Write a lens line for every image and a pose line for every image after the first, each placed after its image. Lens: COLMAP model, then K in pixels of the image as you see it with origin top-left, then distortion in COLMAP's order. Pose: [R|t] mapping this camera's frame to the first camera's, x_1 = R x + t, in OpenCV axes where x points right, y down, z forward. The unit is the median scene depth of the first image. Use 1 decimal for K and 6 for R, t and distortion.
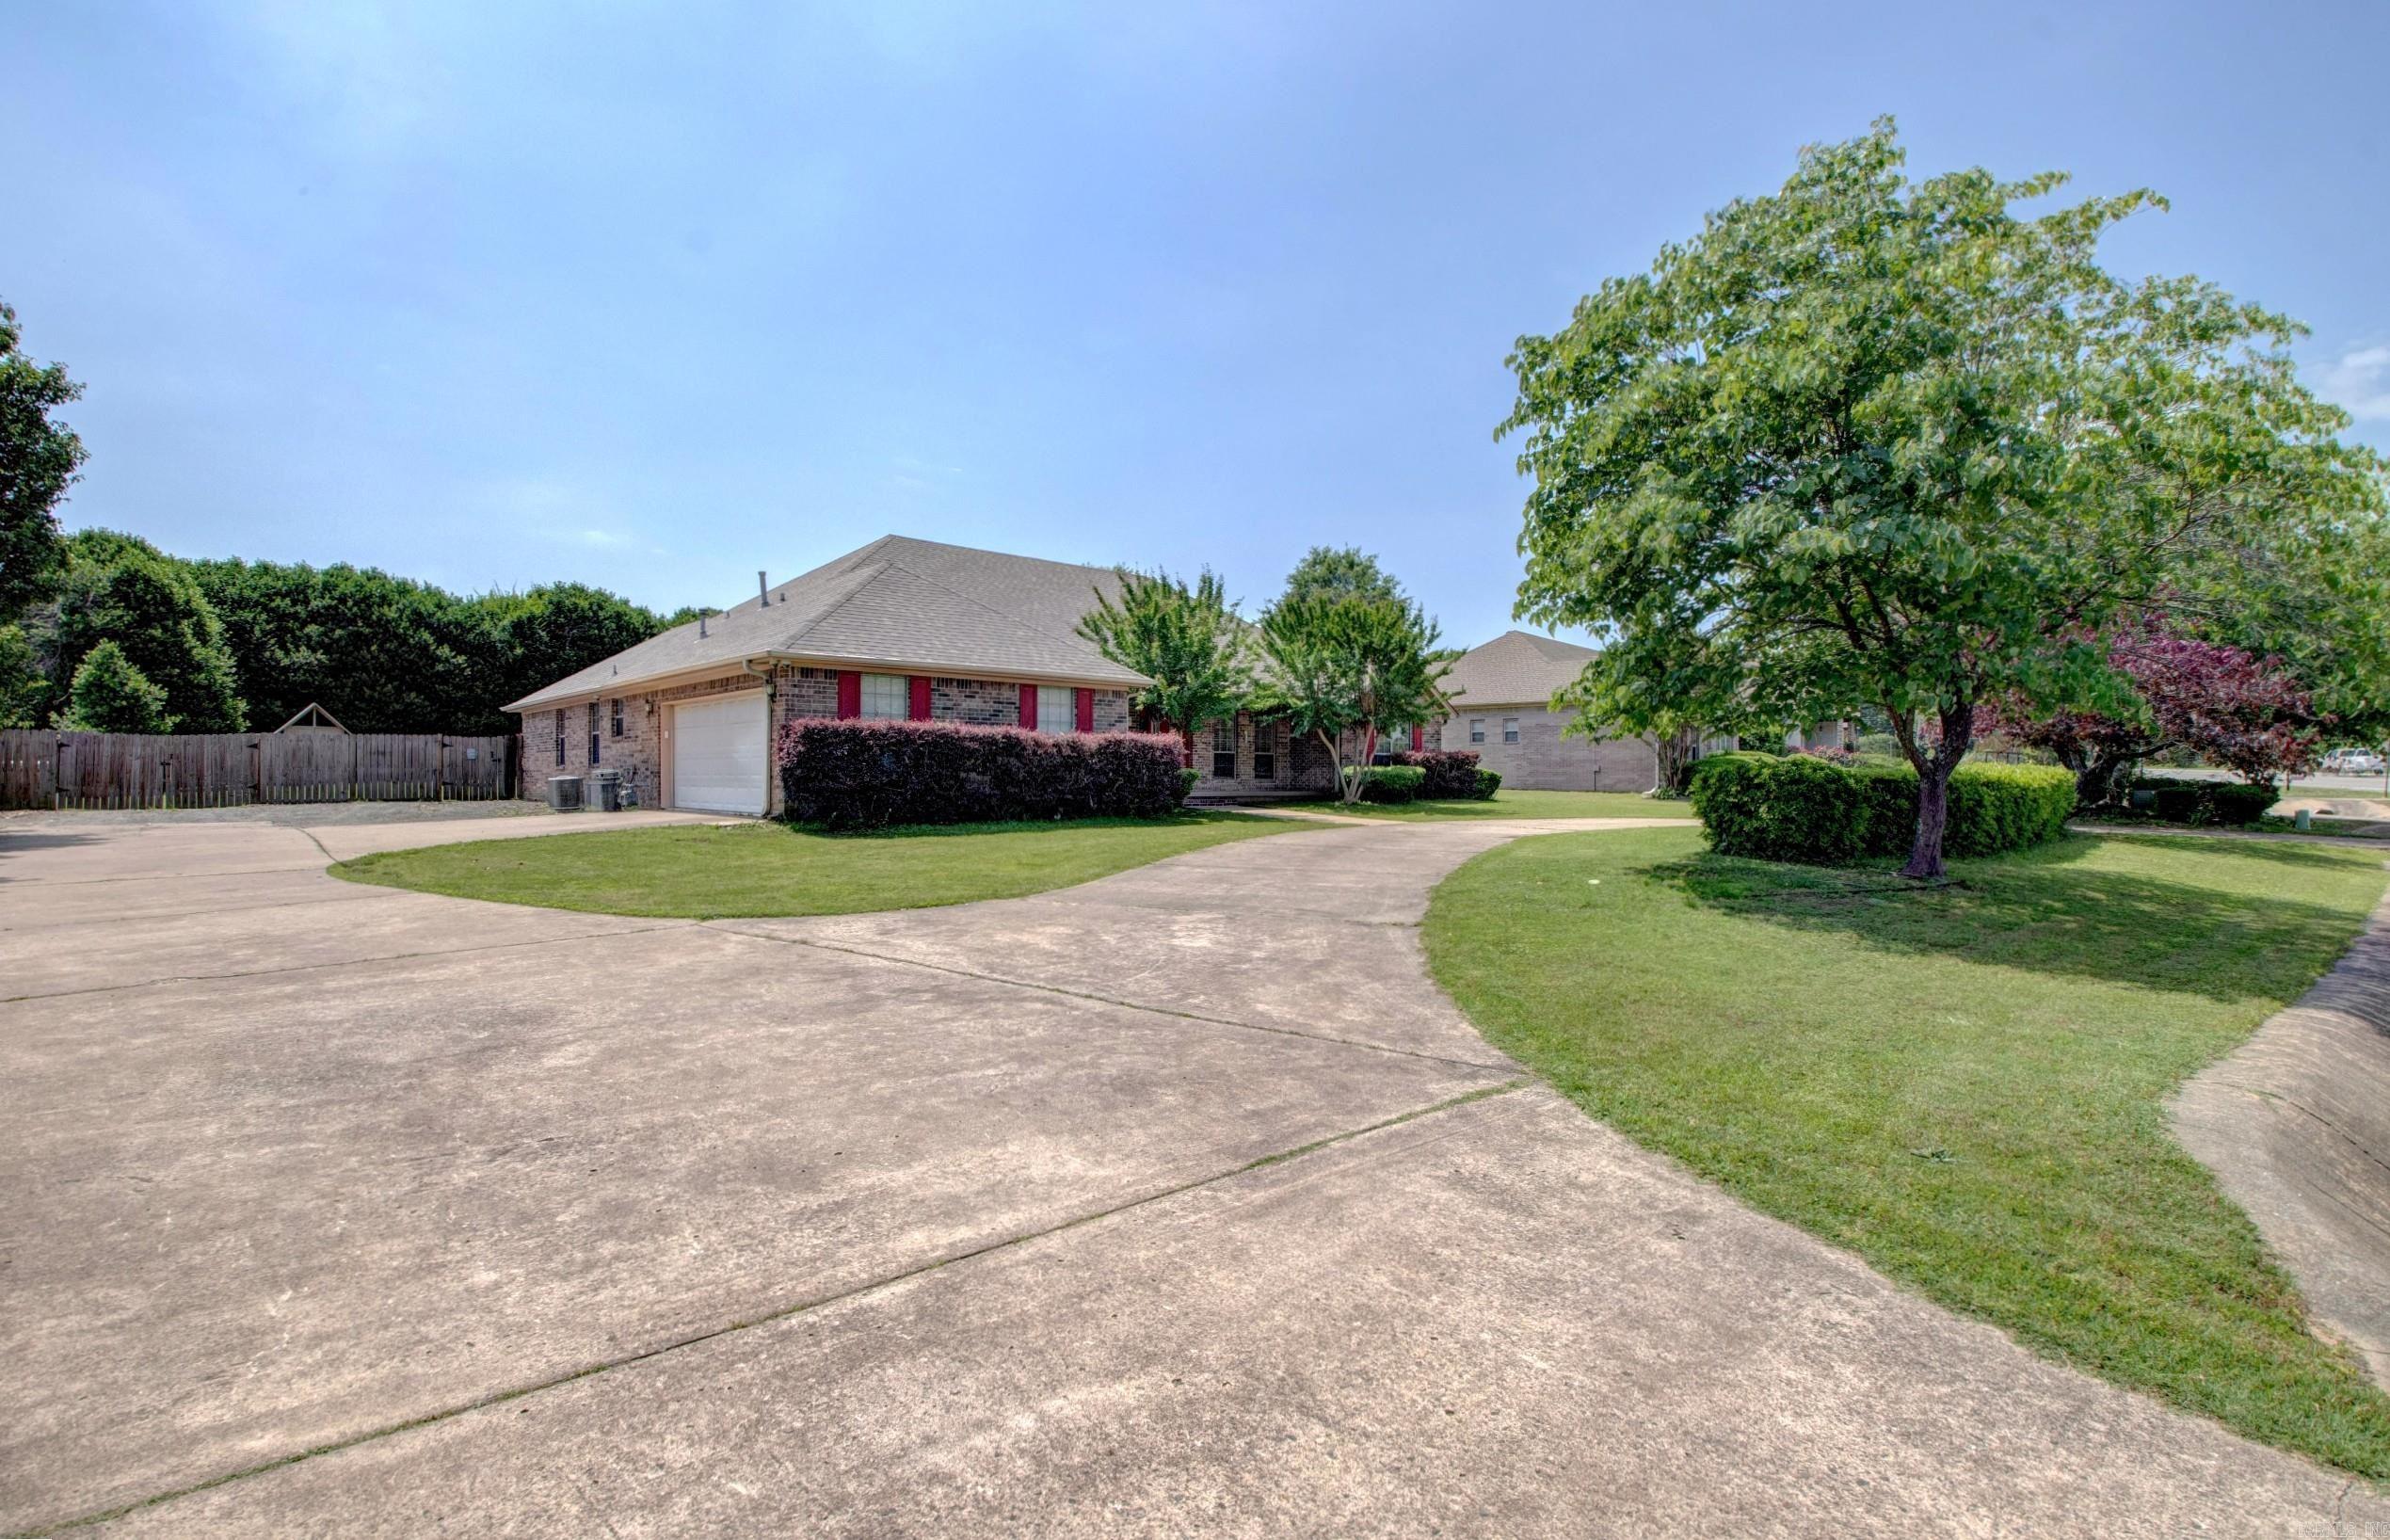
lens RADIAL K [[1126.0, 0, 1179.7], [0, 1126.0, 764.0], [0, 0, 1]] dist [-0.001087, -0.011473]
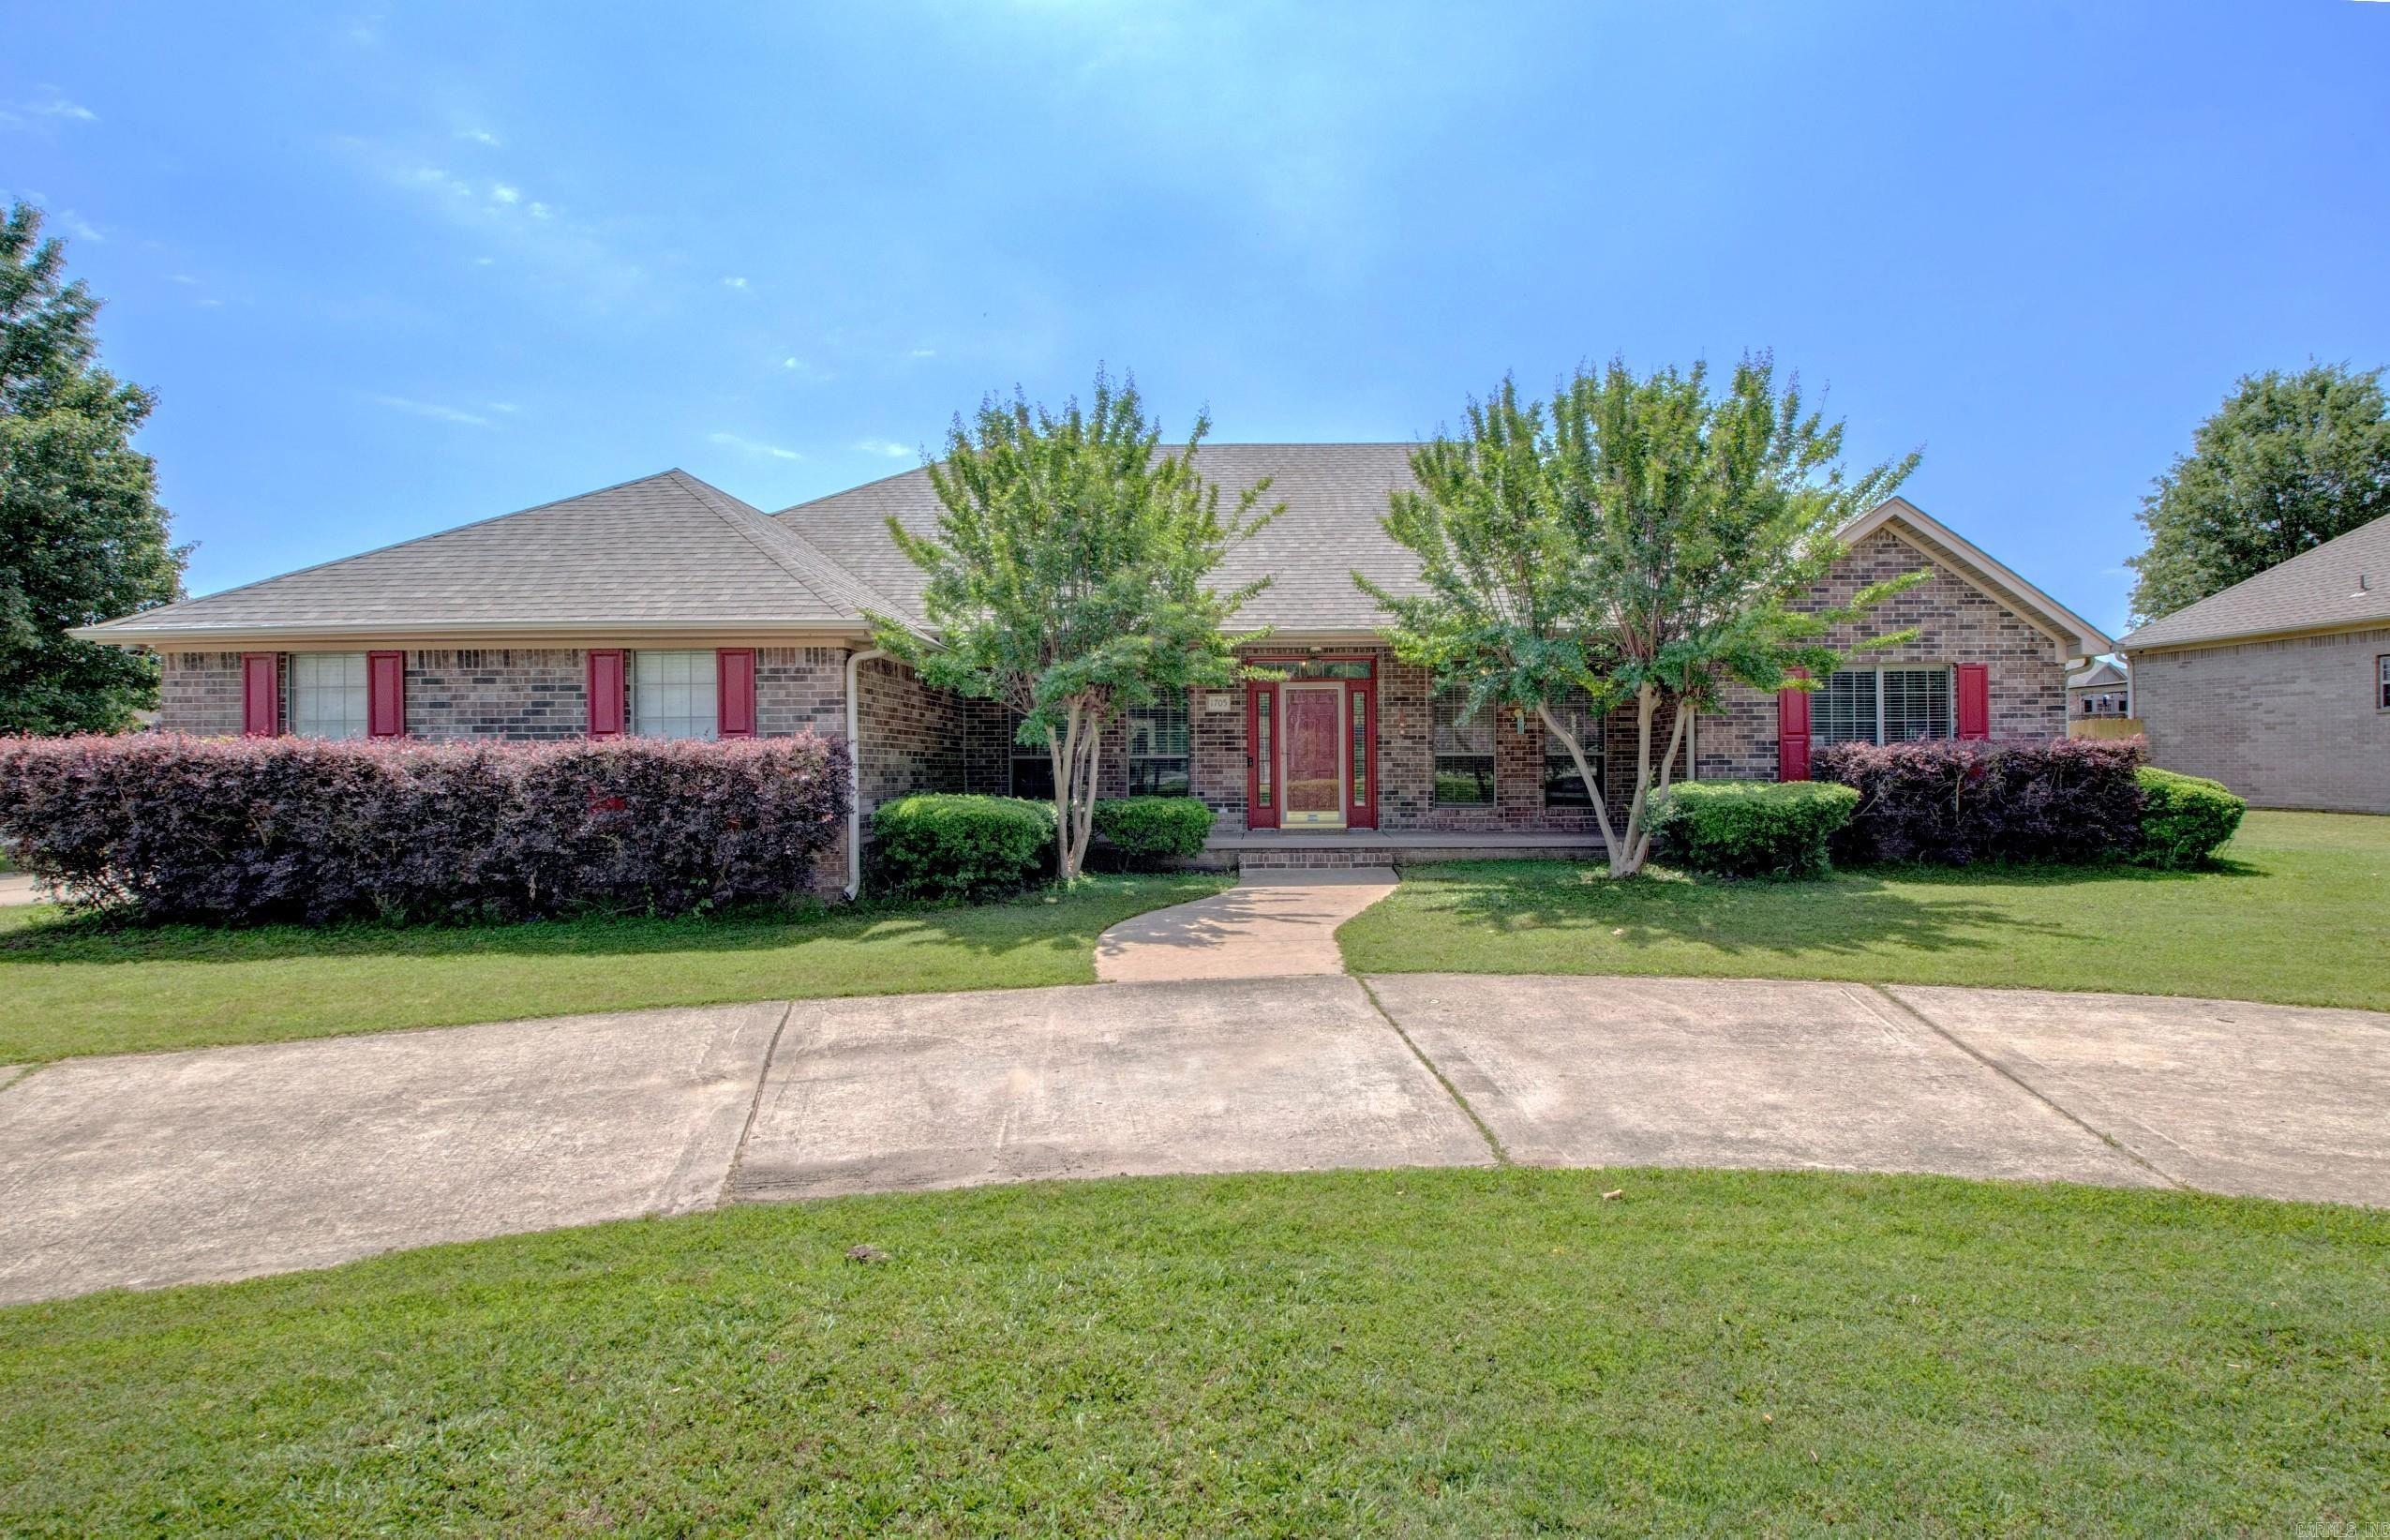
lens RADIAL K [[1126.0, 0, 1179.7], [0, 1126.0, 764.0], [0, 0, 1]] dist [-0.001087, -0.011473]
pose [[0.755691, -0.003119, -0.654921, 0.394810], [0.020668, 0.999604, 0.019088, -0.022743], [0.654602, -0.027961, 0.755456, 0.776780]]
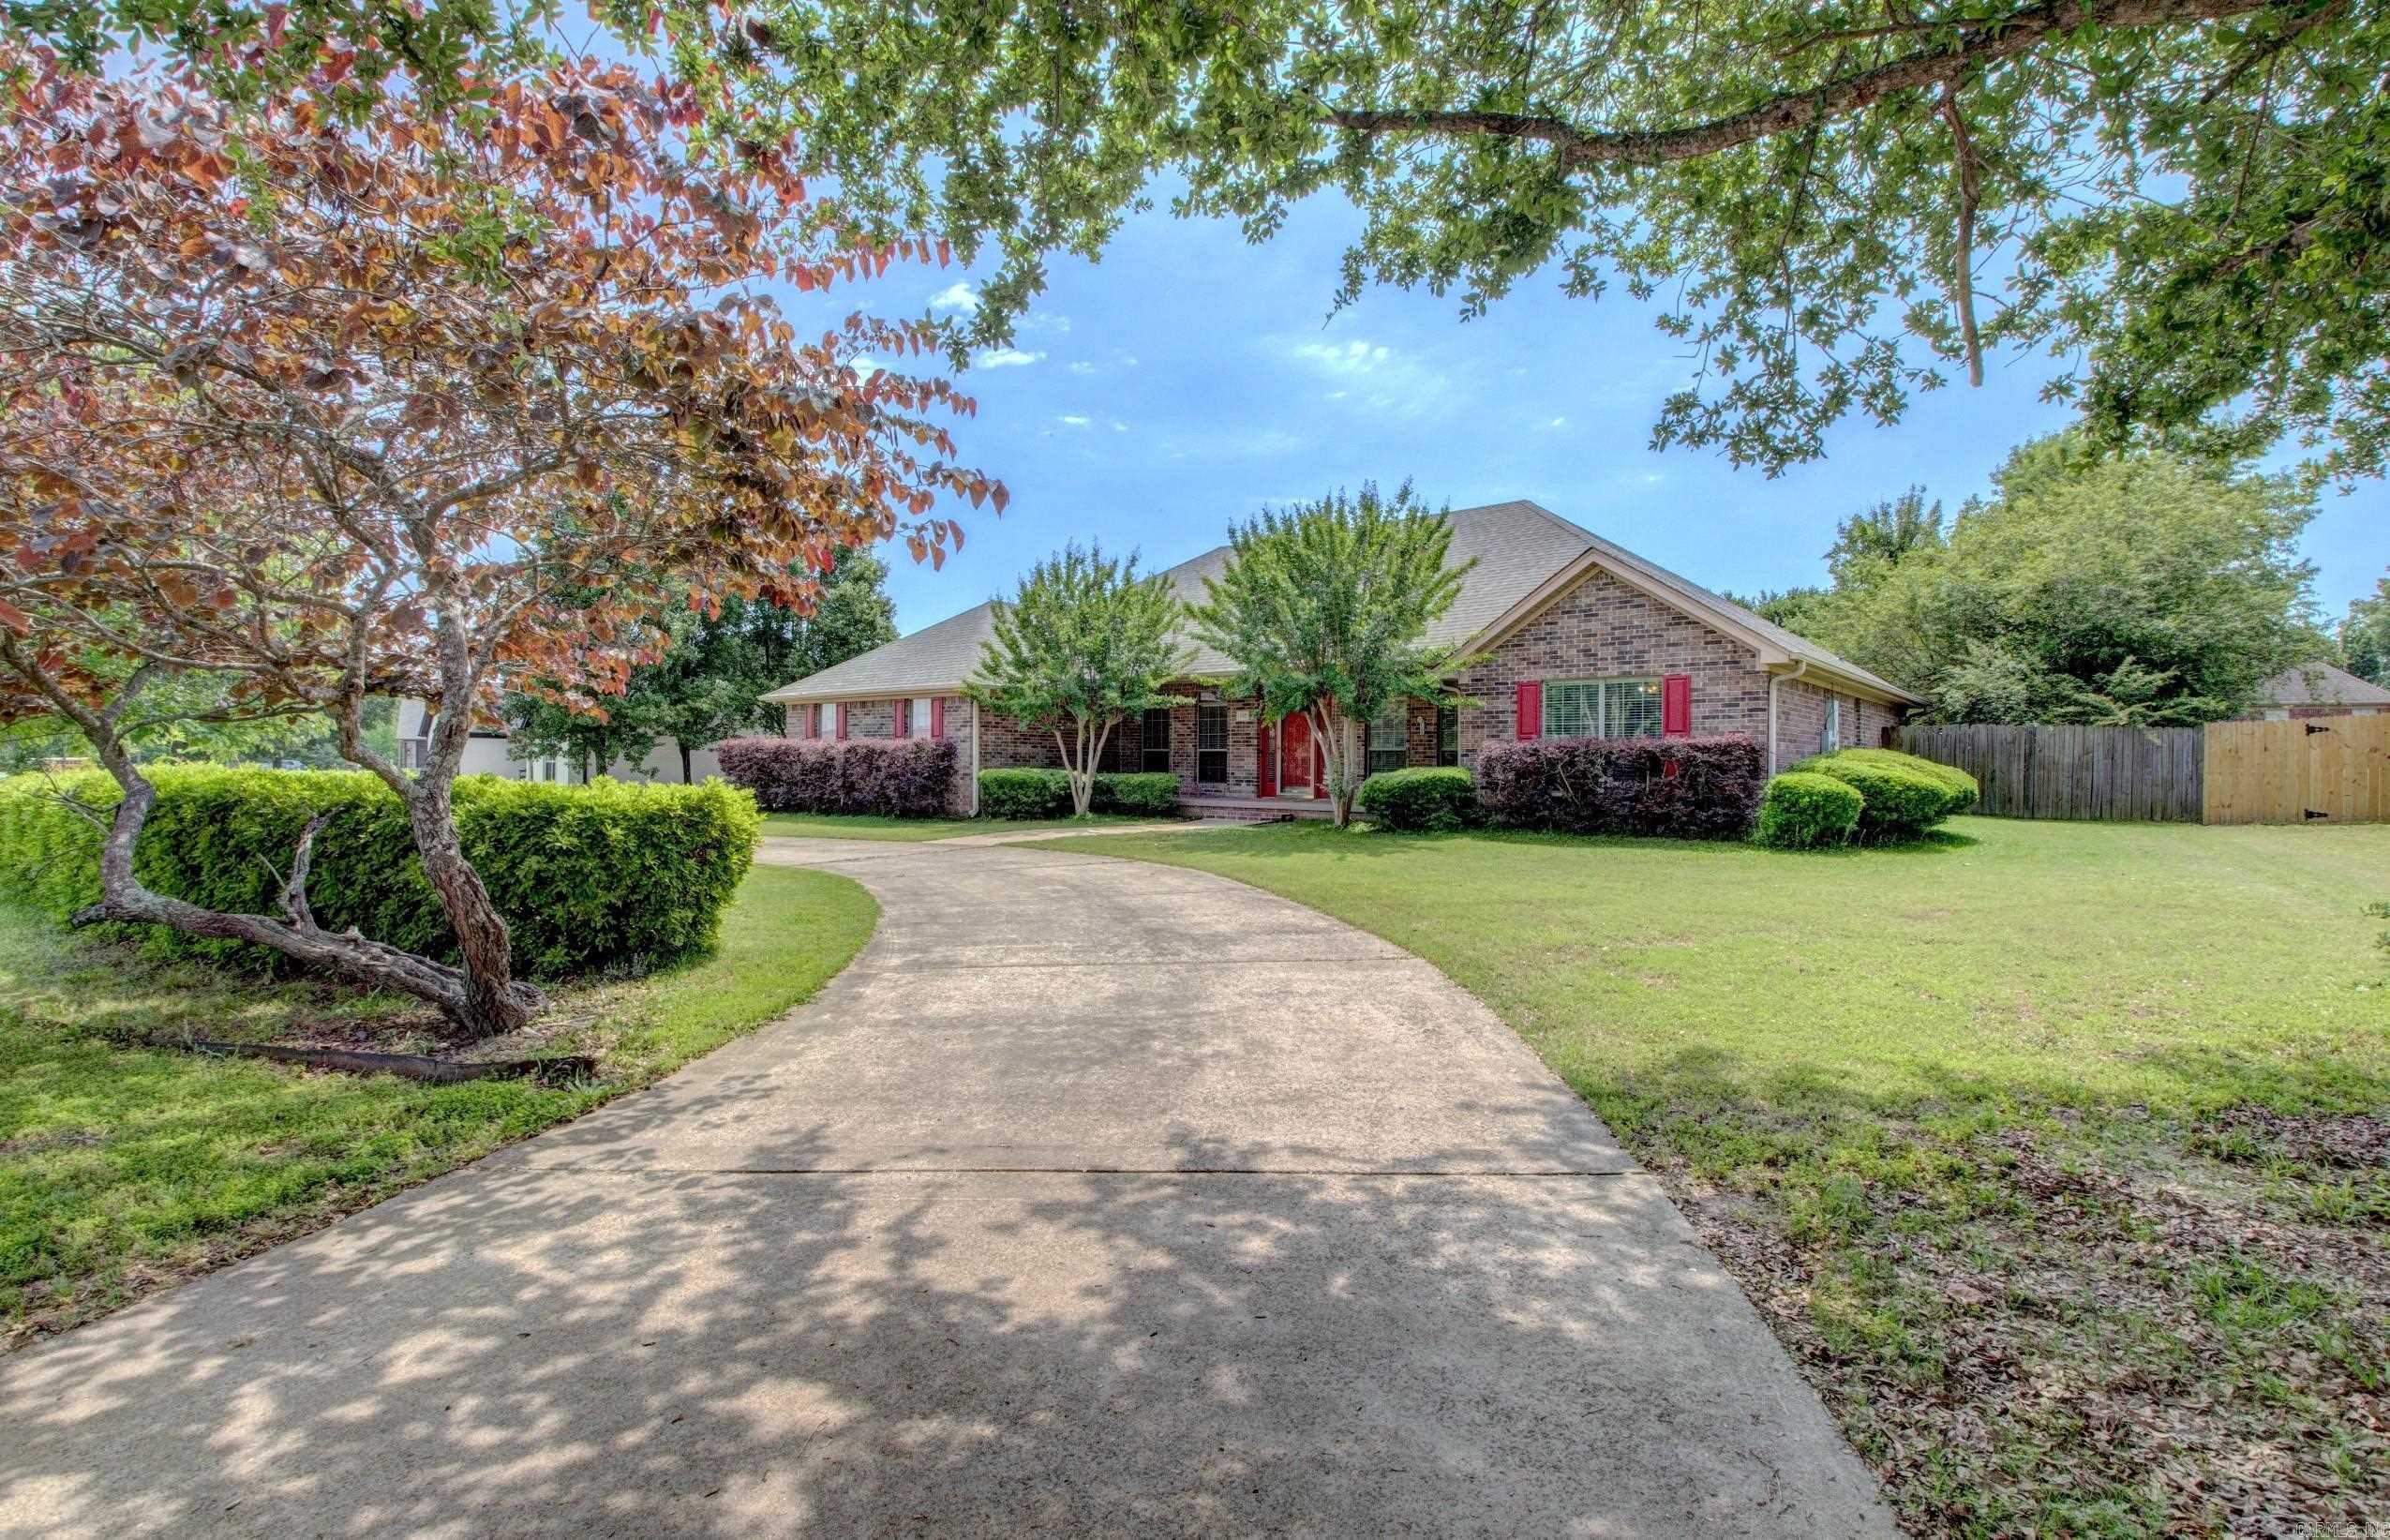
lens RADIAL K [[1126.0, 0, 1179.7], [0, 1126.0, 764.0], [0, 0, 1]] dist [-0.001087, -0.011473]
pose [[0.177331, -0.006583, -0.984129, 1.022679], [0.011863, 0.999919, -0.004551, 0.003511], [0.984080, -0.010868, 0.177395, 1.067522]]
